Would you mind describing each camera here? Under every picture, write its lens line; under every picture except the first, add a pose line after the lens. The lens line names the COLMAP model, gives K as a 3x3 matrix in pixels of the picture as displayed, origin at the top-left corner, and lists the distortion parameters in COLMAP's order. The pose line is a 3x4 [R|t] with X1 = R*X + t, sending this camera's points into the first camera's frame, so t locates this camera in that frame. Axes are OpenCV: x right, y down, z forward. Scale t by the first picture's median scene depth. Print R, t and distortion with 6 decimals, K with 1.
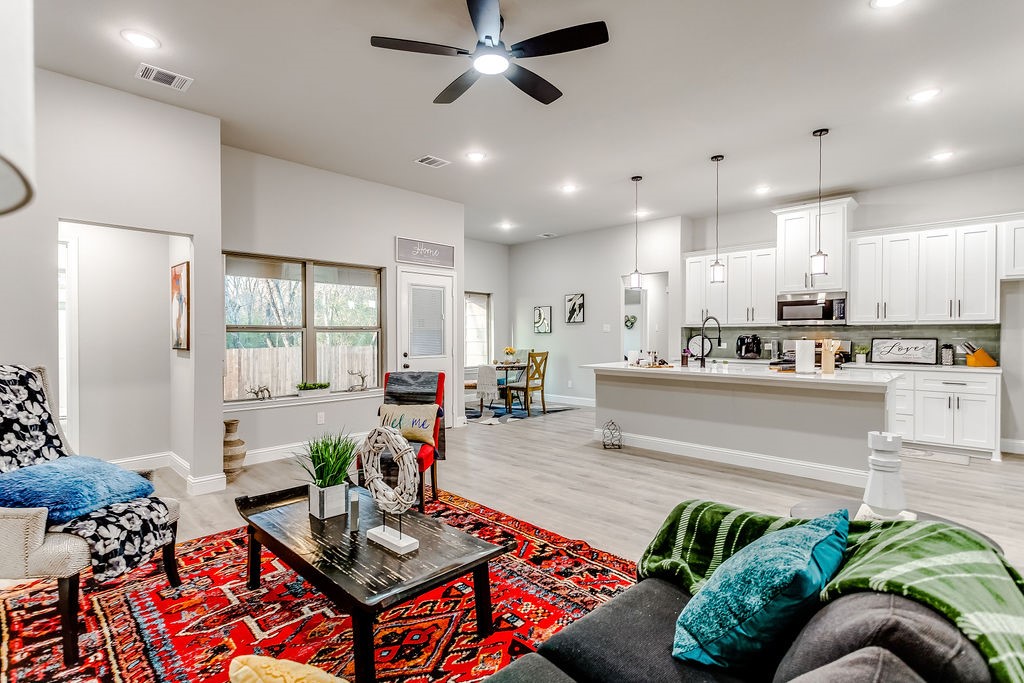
lens RADIAL K [[489.7, 0, 509.1], [0, 489.7, 337.4], [0, 0, 1]] dist [0.012869, -0.008323]
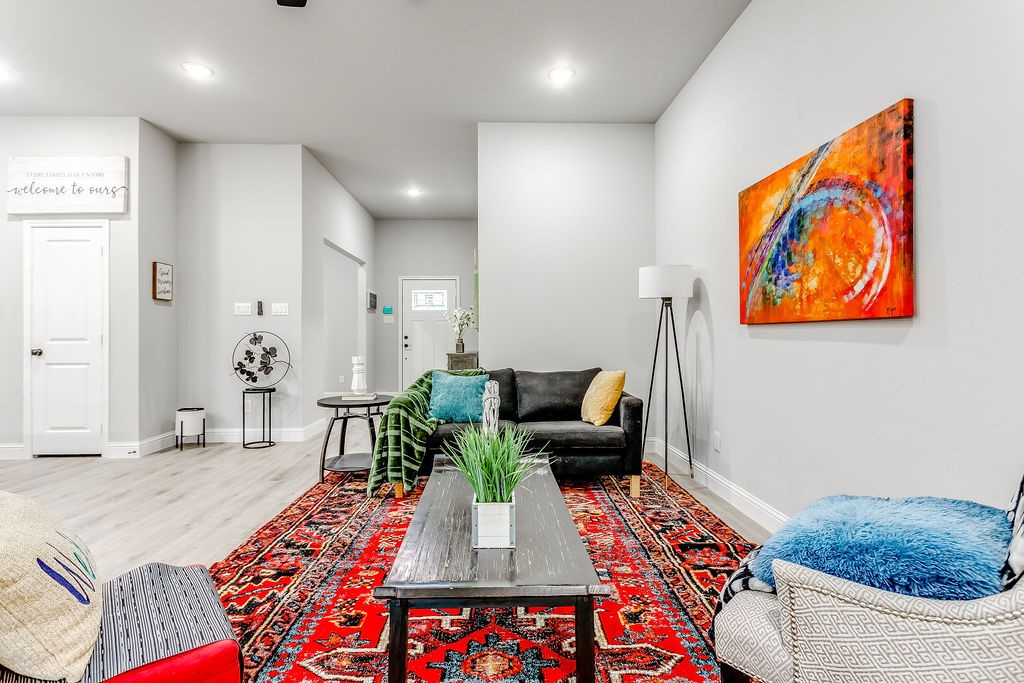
lens RADIAL K [[494.6, 0, 505.8], [0, 494.6, 331.1], [0, 0, 1]] dist [0.009006, -0.007382]
pose [[-0.723255, 0.008234, 0.690532, -0.380907], [0.008027, 0.999962, -0.003516, 0.029205], [-0.690535, 0.003000, -0.723293, 0.658845]]
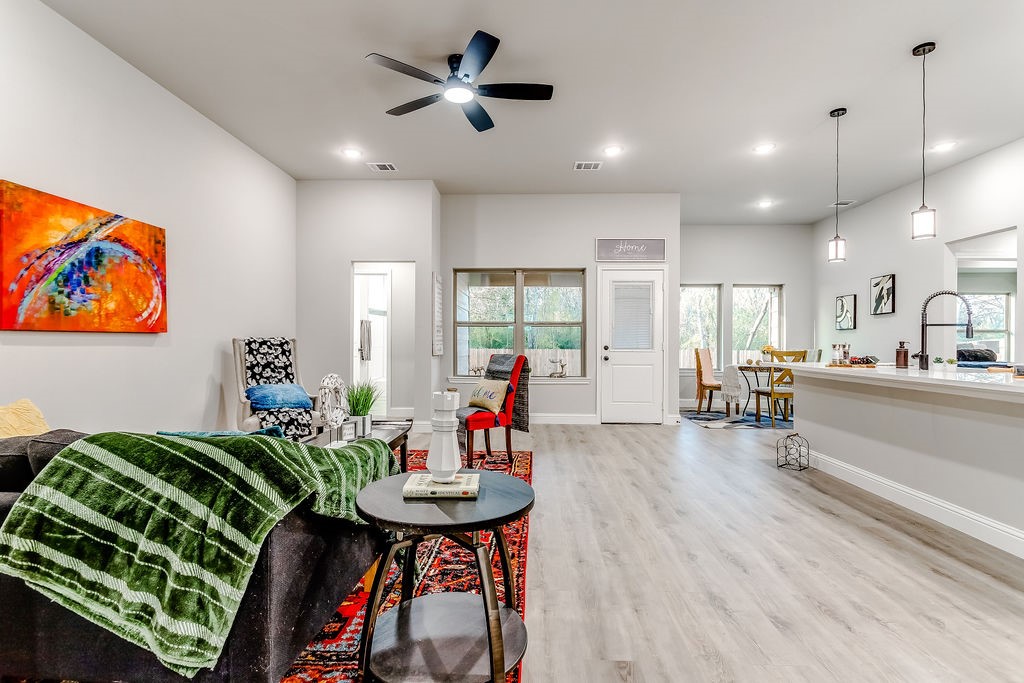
lens RADIAL K [[491.0, 0, 512.0], [0, 491.0, 341.5], [0, 0, 1]] dist [0.008114, -0.005420]
pose [[0.676572, 0.004958, -0.736360, 0.477788], [-0.010538, 0.999940, -0.002950, 0.029706], [0.736301, 0.009755, 0.676584, 0.137192]]
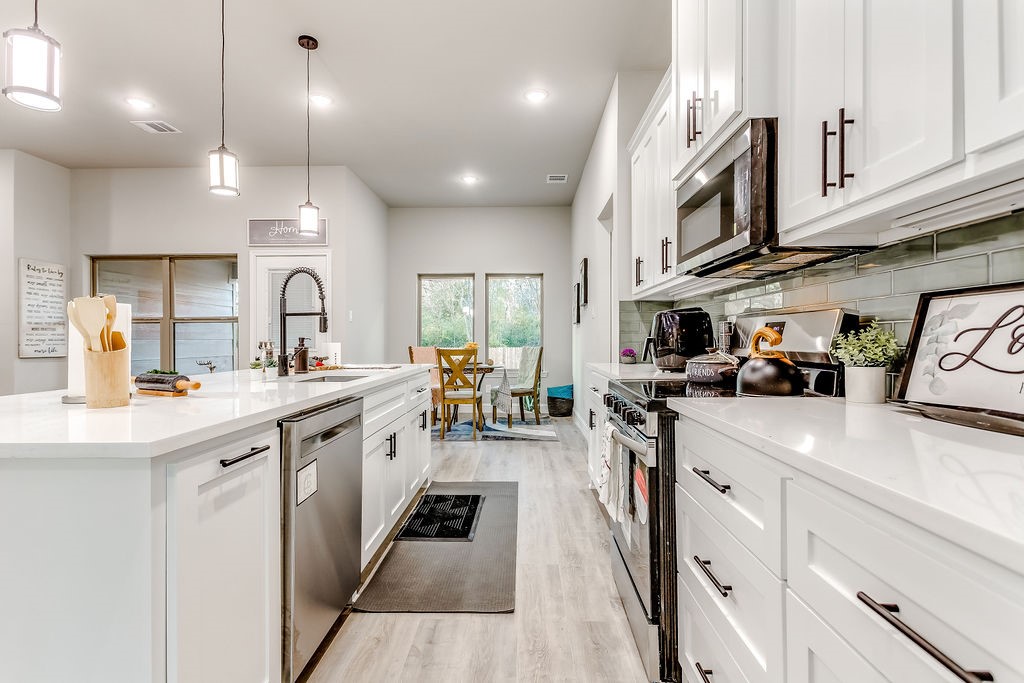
lens RADIAL K [[486.4, 0, 510.2], [0, 486.4, 338.2], [0, 0, 1]] dist [0.010328, -0.007173]
pose [[0.680898, -0.002055, -0.732375, 0.843694], [-0.002895, 0.999981, -0.005497, 0.025225], [0.732372, 0.005864, 0.680879, 0.785770]]
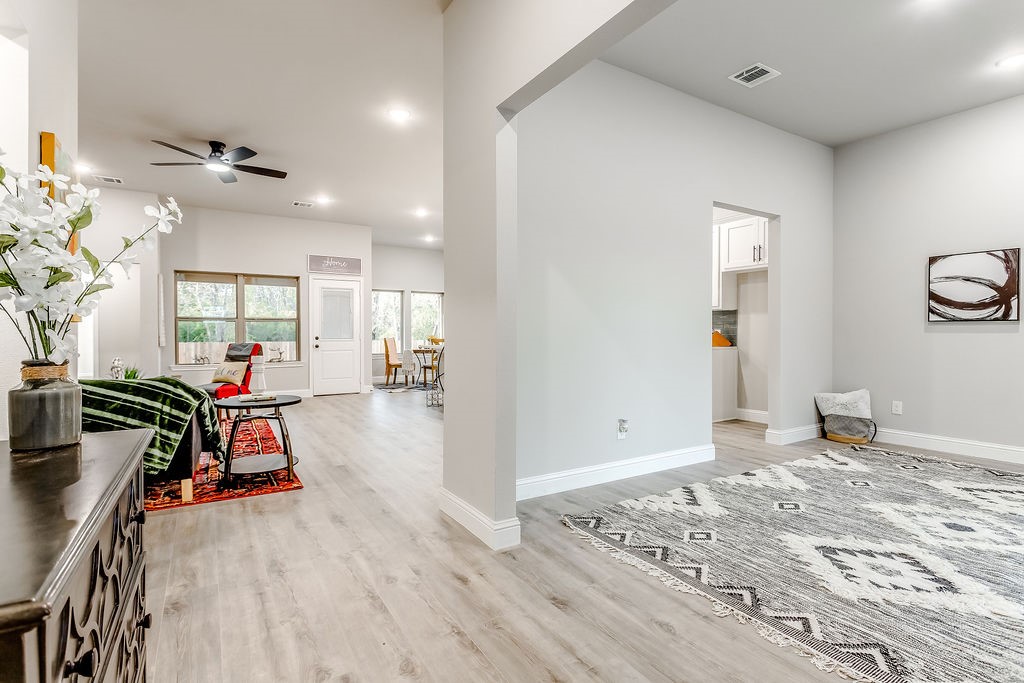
lens RADIAL K [[491.9, 0, 508.3], [0, 491.9, 337.2], [0, 0, 1]] dist [0.006265, -0.004651]
pose [[0.970182, 0.000229, -0.242376, 0.721340], [0.000095, 0.999999, 0.001327, 0.033766], [0.242376, -0.001311, 0.970182, -0.253214]]
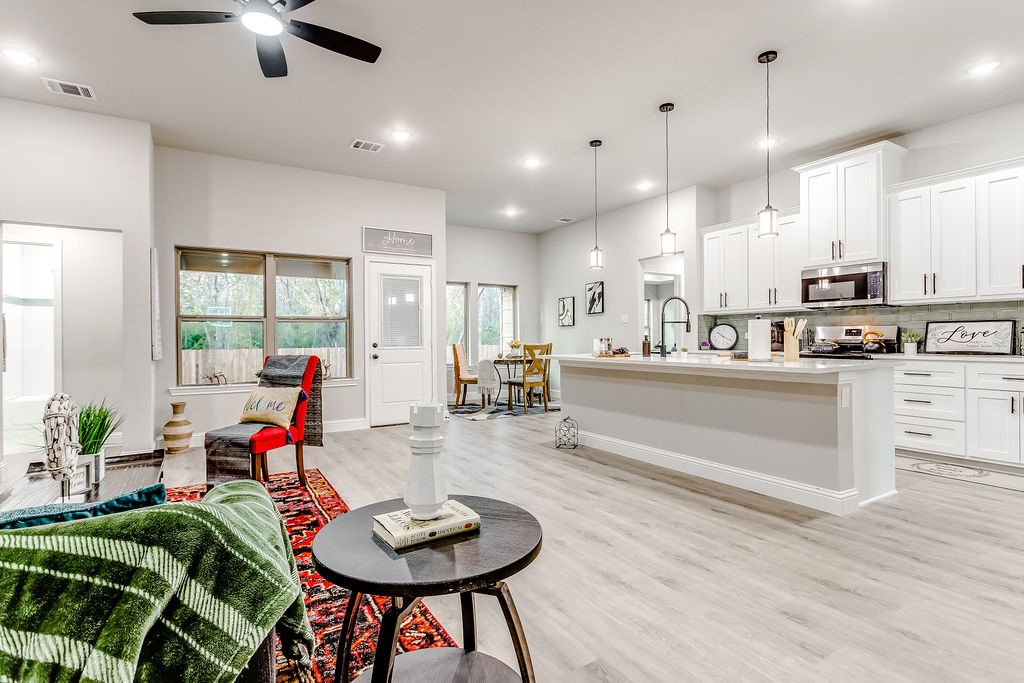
lens RADIAL K [[503.4, 0, 508.9], [0, 503.4, 336.1], [0, 0, 1]] dist [0.005425, -0.000715]
pose [[0.968929, -0.007750, -0.247216, 0.331267], [0.005620, 0.999941, -0.009321, 0.030312], [0.247274, 0.007642, 0.968915, 0.086787]]
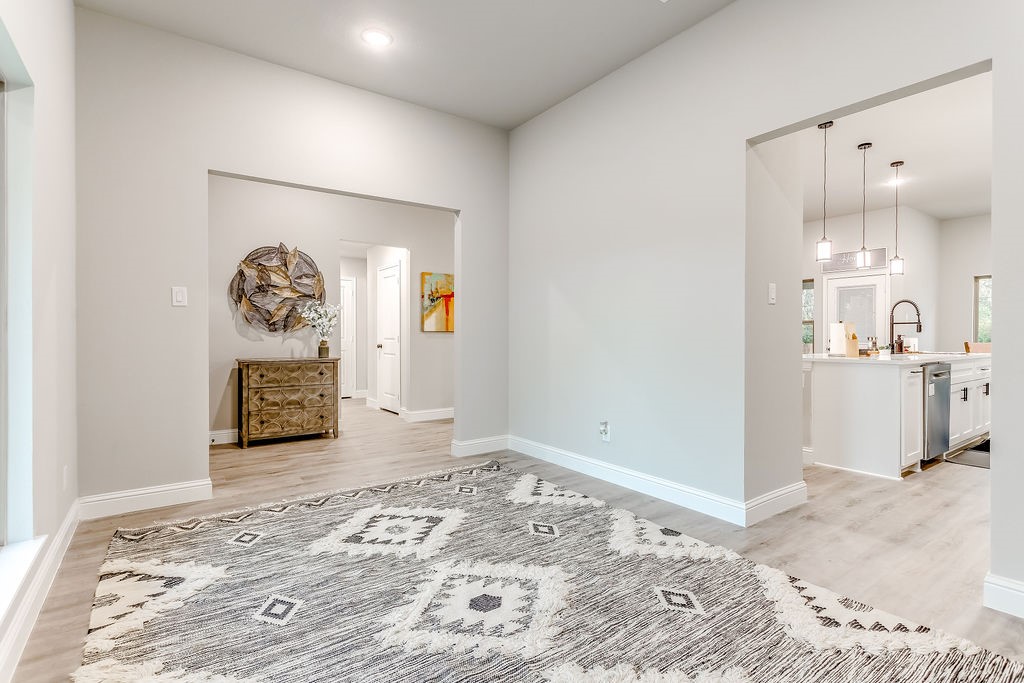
lens RADIAL K [[491.9, 0, 508.3], [0, 491.9, 337.2], [0, 0, 1]] dist [0.006265, -0.004651]
pose [[-0.180230, 0.003865, -0.983617, 1.387168], [-0.007923, 0.999954, 0.005381, 0.027699], [0.983593, 0.008762, -0.180191, 0.411142]]
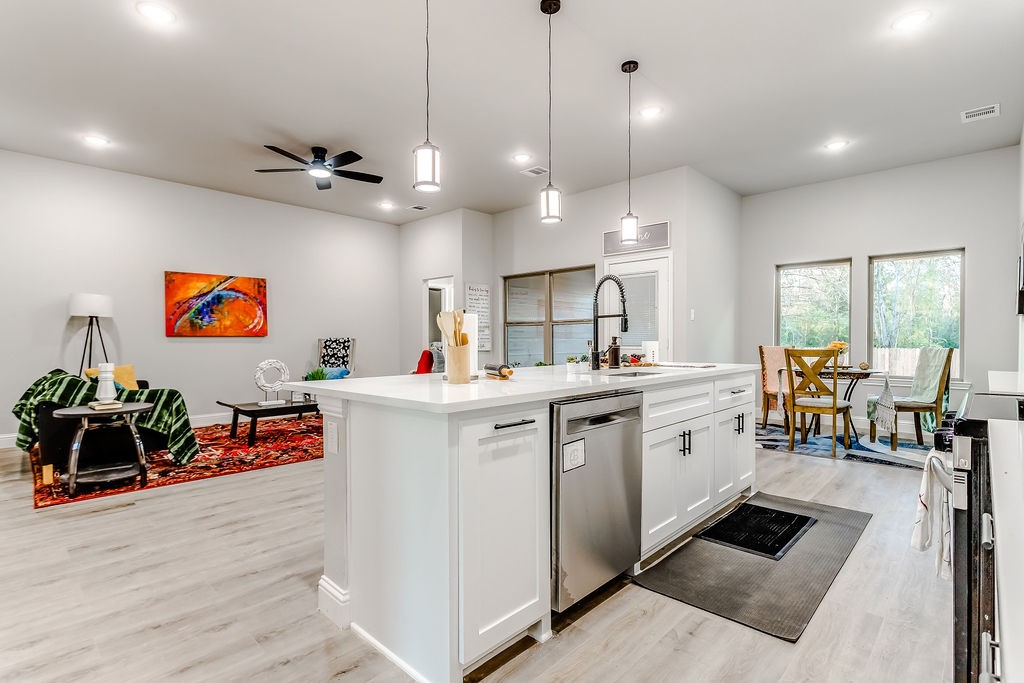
lens RADIAL K [[493.6, 0, 510.8], [0, 493.6, 345.8], [0, 0, 1]] dist [-0.002884, -0.001131]
pose [[0.013419, 0.015203, -0.999794, 0.900078], [-0.003419, 0.999879, 0.015158, 0.024836], [0.999904, 0.003215, 0.013470, 0.839802]]
